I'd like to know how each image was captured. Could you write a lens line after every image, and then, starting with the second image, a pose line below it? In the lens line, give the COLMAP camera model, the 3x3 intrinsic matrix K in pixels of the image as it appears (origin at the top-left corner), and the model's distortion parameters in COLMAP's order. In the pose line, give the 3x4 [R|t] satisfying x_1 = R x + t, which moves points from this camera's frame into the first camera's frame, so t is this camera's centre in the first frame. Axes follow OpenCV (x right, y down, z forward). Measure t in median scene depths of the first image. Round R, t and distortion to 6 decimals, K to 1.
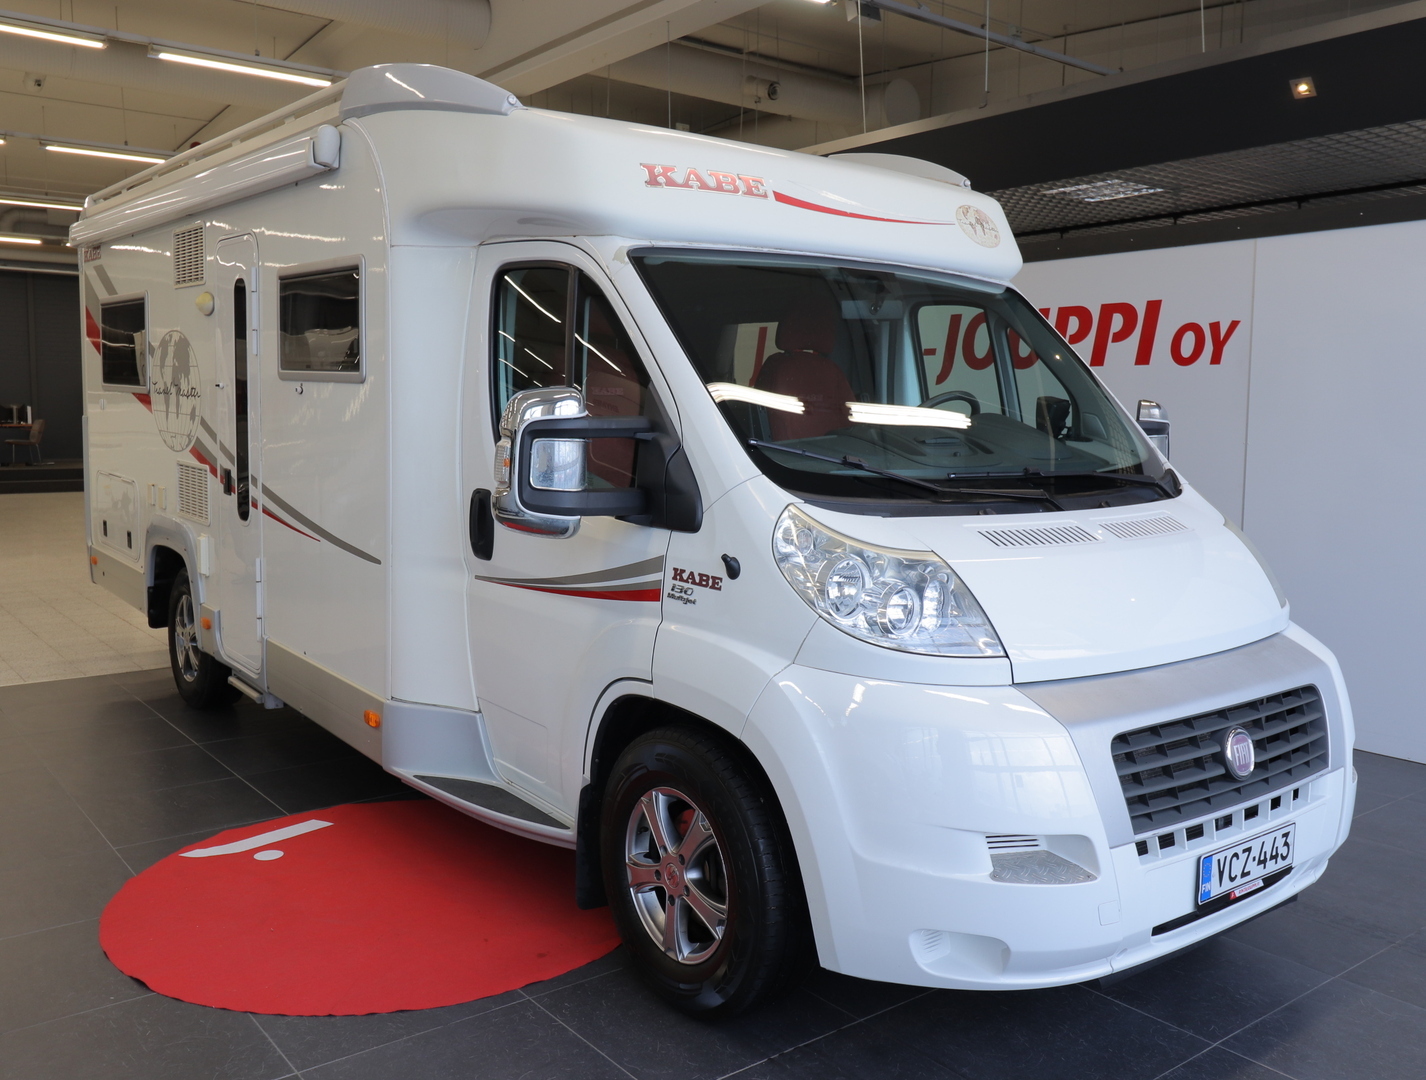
lens RADIAL K [[1252.8, 0, 714.7], [0, 1252.8, 540.0], [0, 0, 1]] dist [-0.007052, 0.006182]
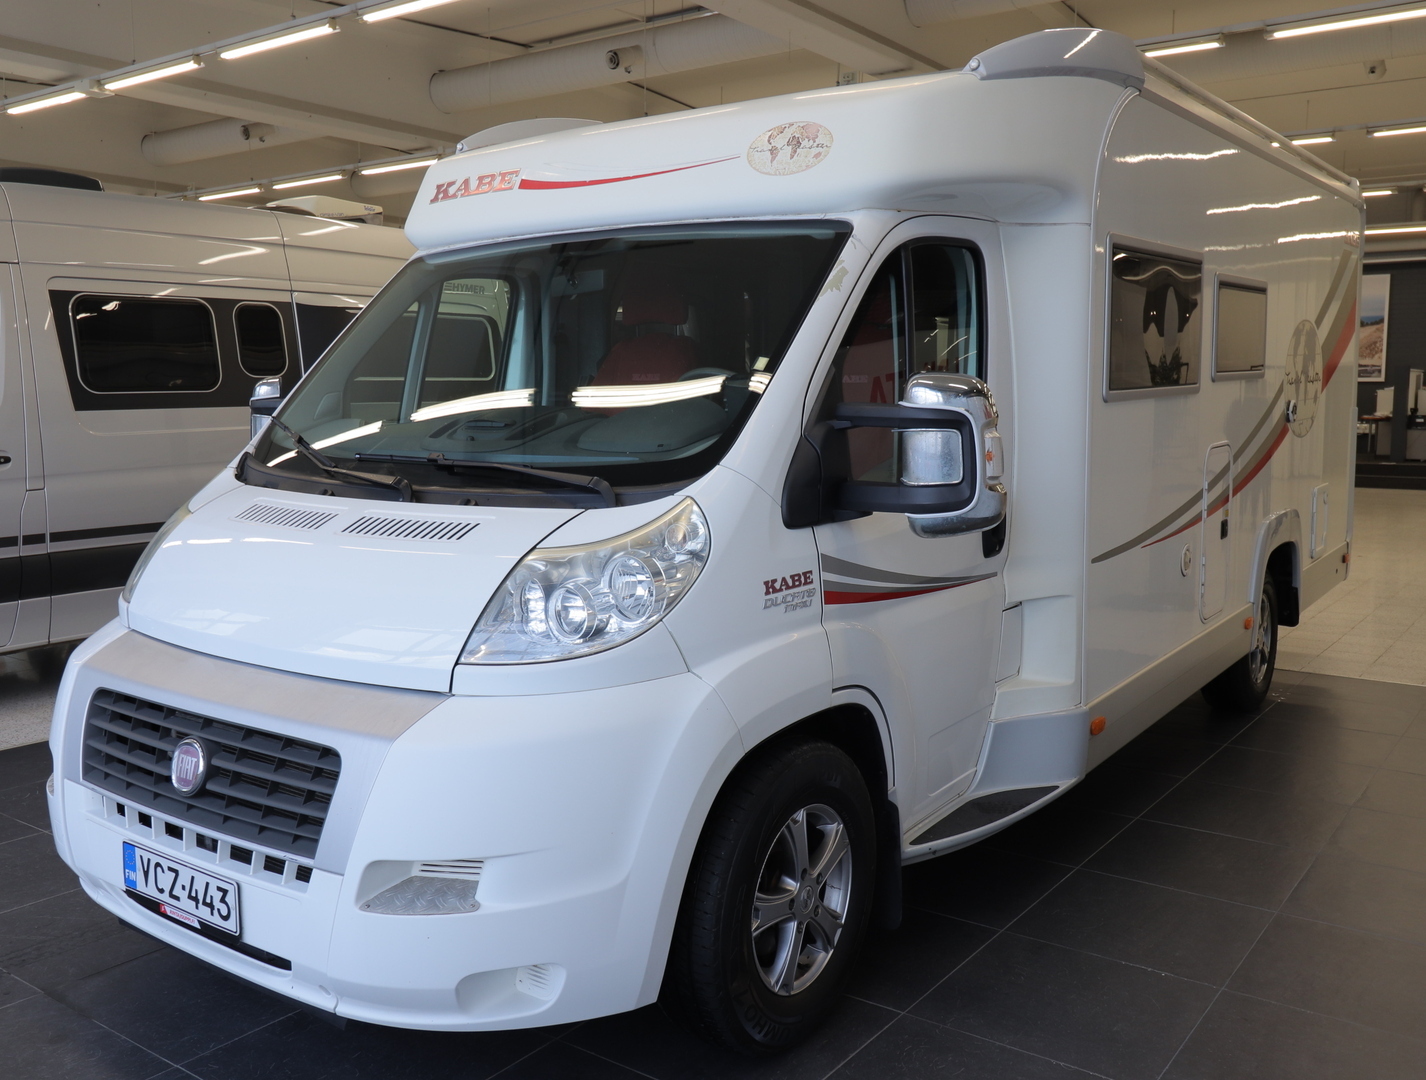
lens RADIAL K [[1264.2, 0, 715.0], [0, 1264.2, 538.7], [0, 0, 1]] dist [0.001399, -0.010192]
pose [[0.265683, 0.098883, -0.958976, 0.446394], [-0.095930, 0.992501, 0.075762, -0.032005], [0.959276, 0.071866, 0.273176, 0.356739]]
